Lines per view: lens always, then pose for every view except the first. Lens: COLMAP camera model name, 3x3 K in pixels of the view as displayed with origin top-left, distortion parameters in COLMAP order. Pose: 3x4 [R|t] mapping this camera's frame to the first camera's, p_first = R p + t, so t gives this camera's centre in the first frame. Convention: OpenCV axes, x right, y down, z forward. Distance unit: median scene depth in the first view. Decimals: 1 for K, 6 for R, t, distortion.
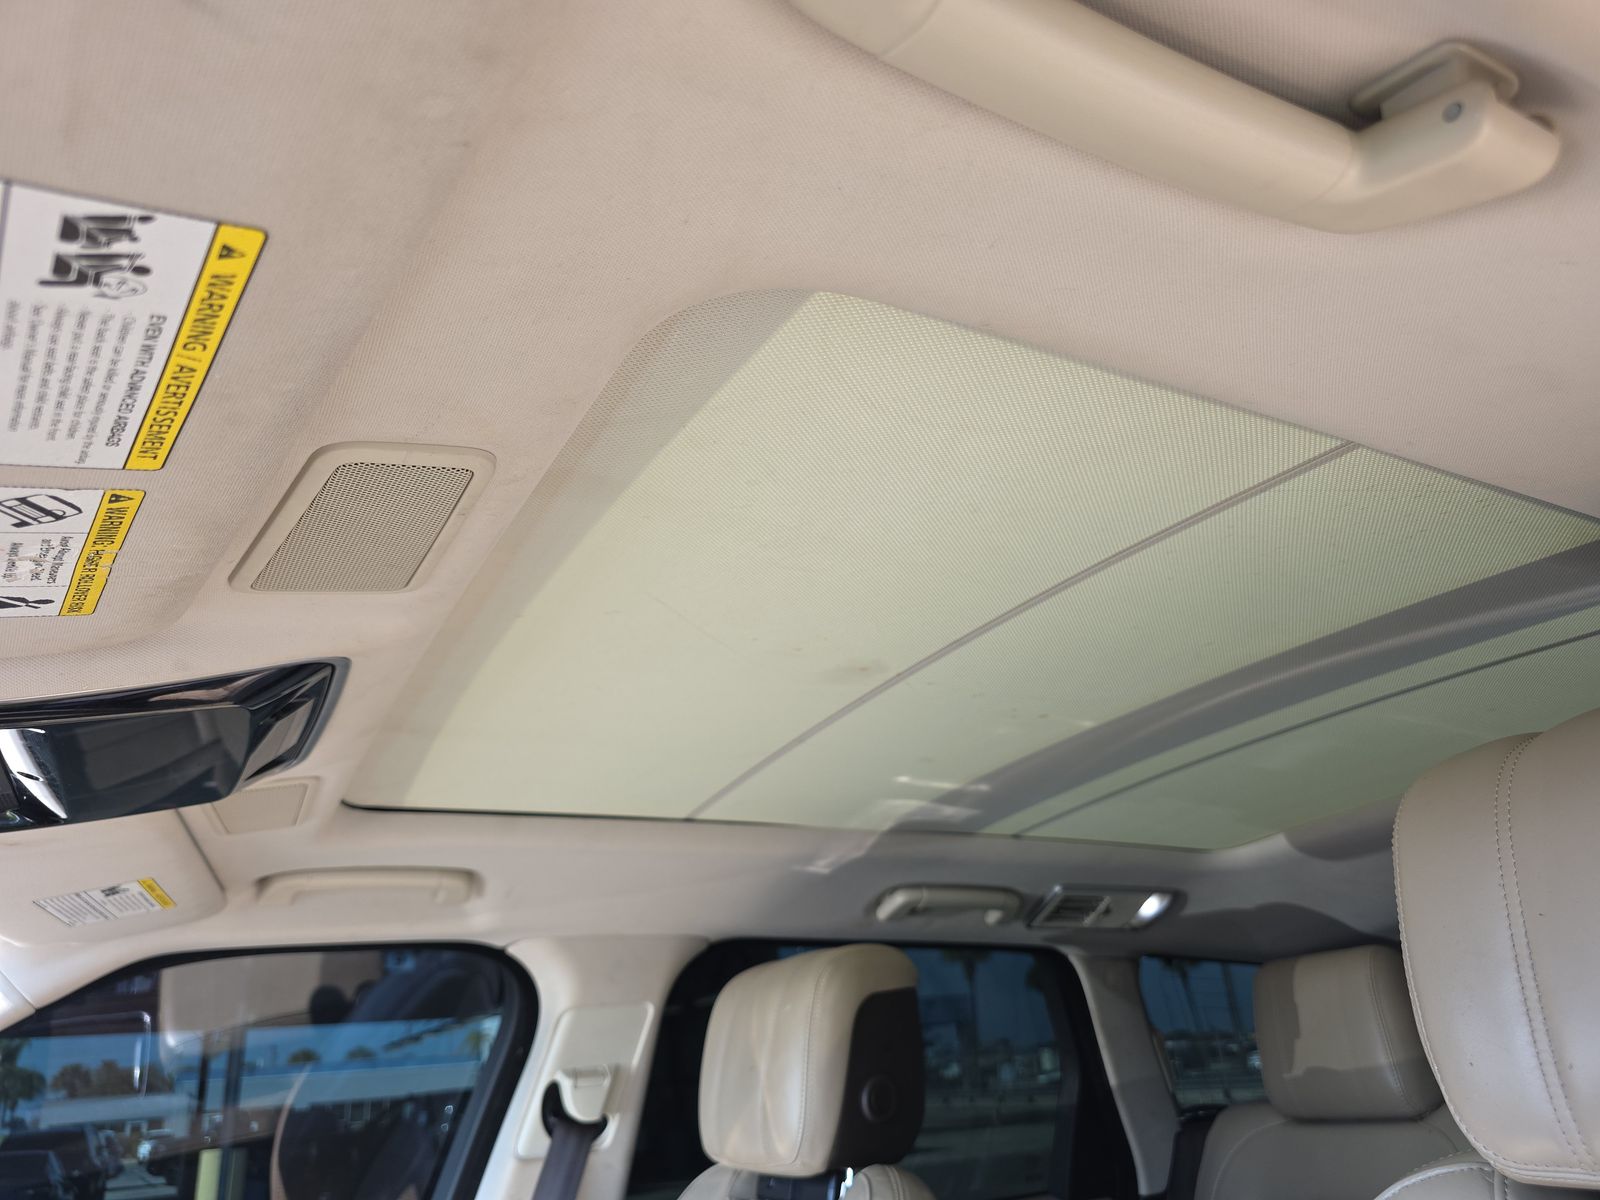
lens RADIAL K [[1105.7, 0, 790.2], [0, 1105.7, 605.0], [0, 0, 1]] dist [0.013071, -0.005988]
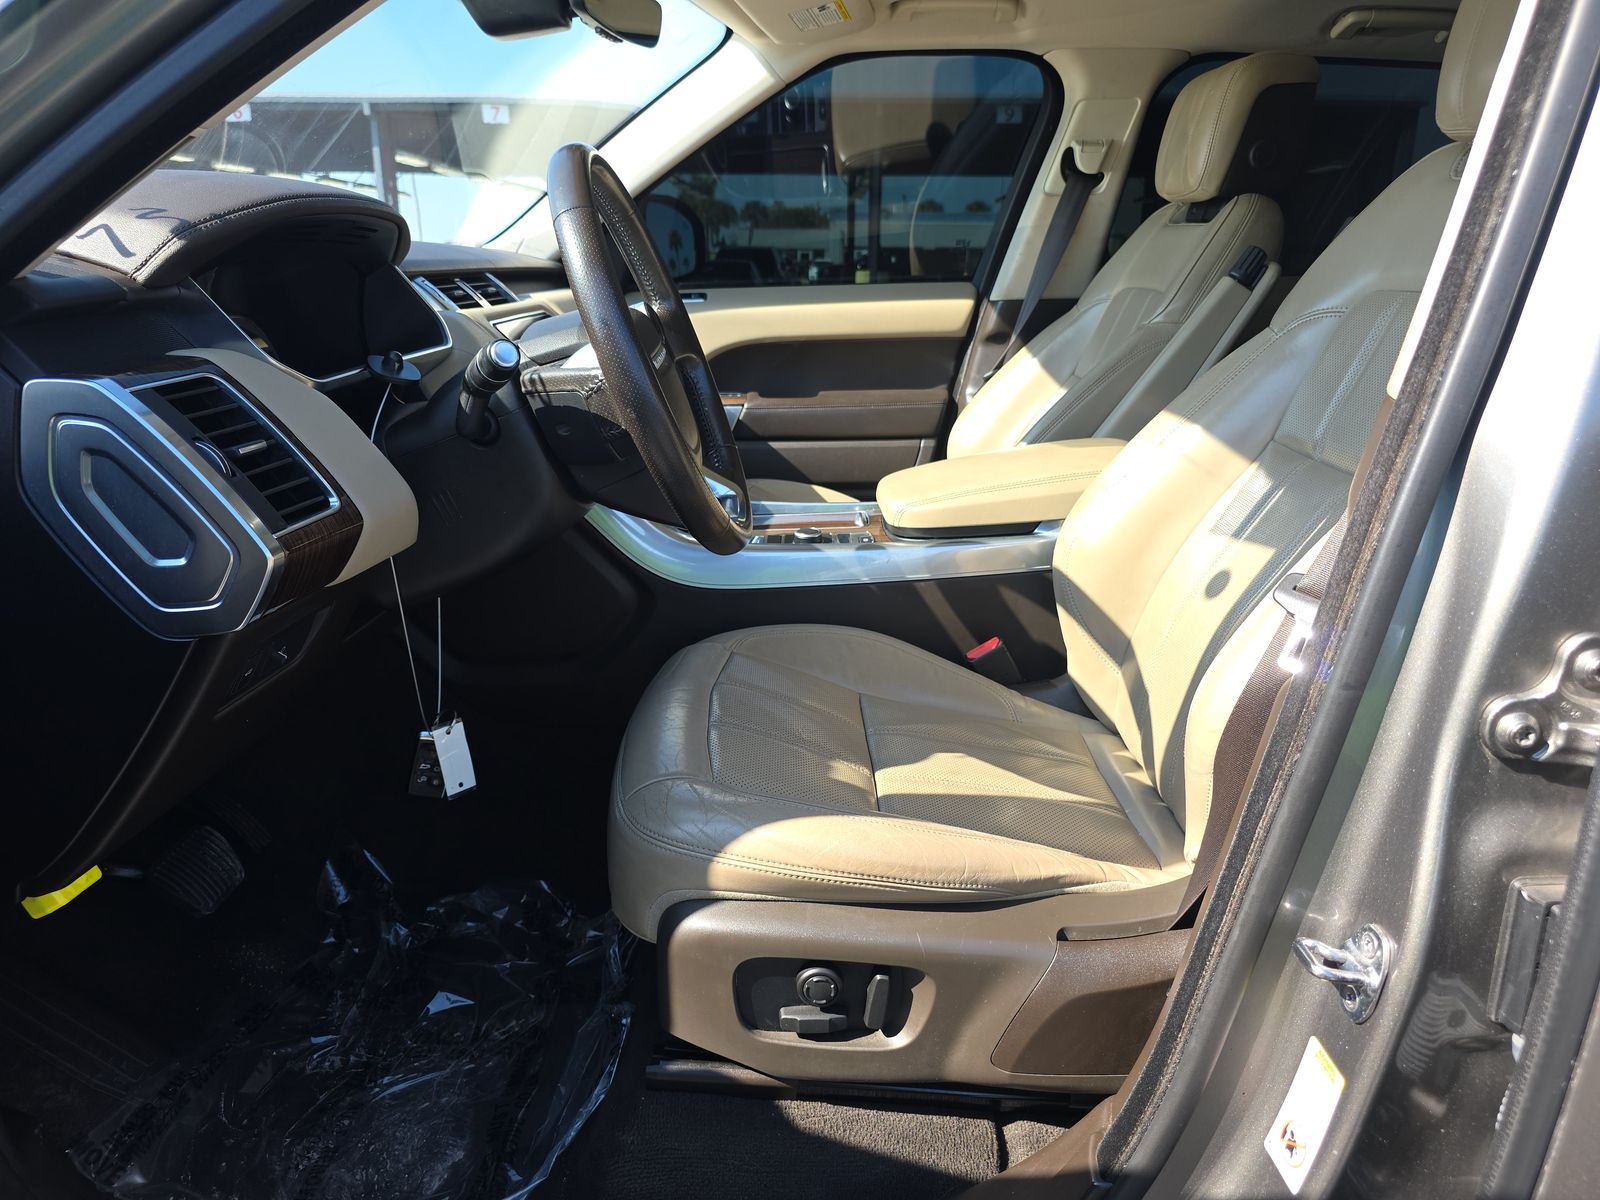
lens RADIAL K [[1105.7, 0, 792.6], [0, 1105.7, 607.4], [0, 0, 1]] dist [0.013071, -0.005988]
pose [[0.874608, 0.222257, -0.430886, 0.264308], [0.116957, 0.765768, 0.632393, -0.110407], [0.470513, -0.603491, 0.643752, -0.587877]]
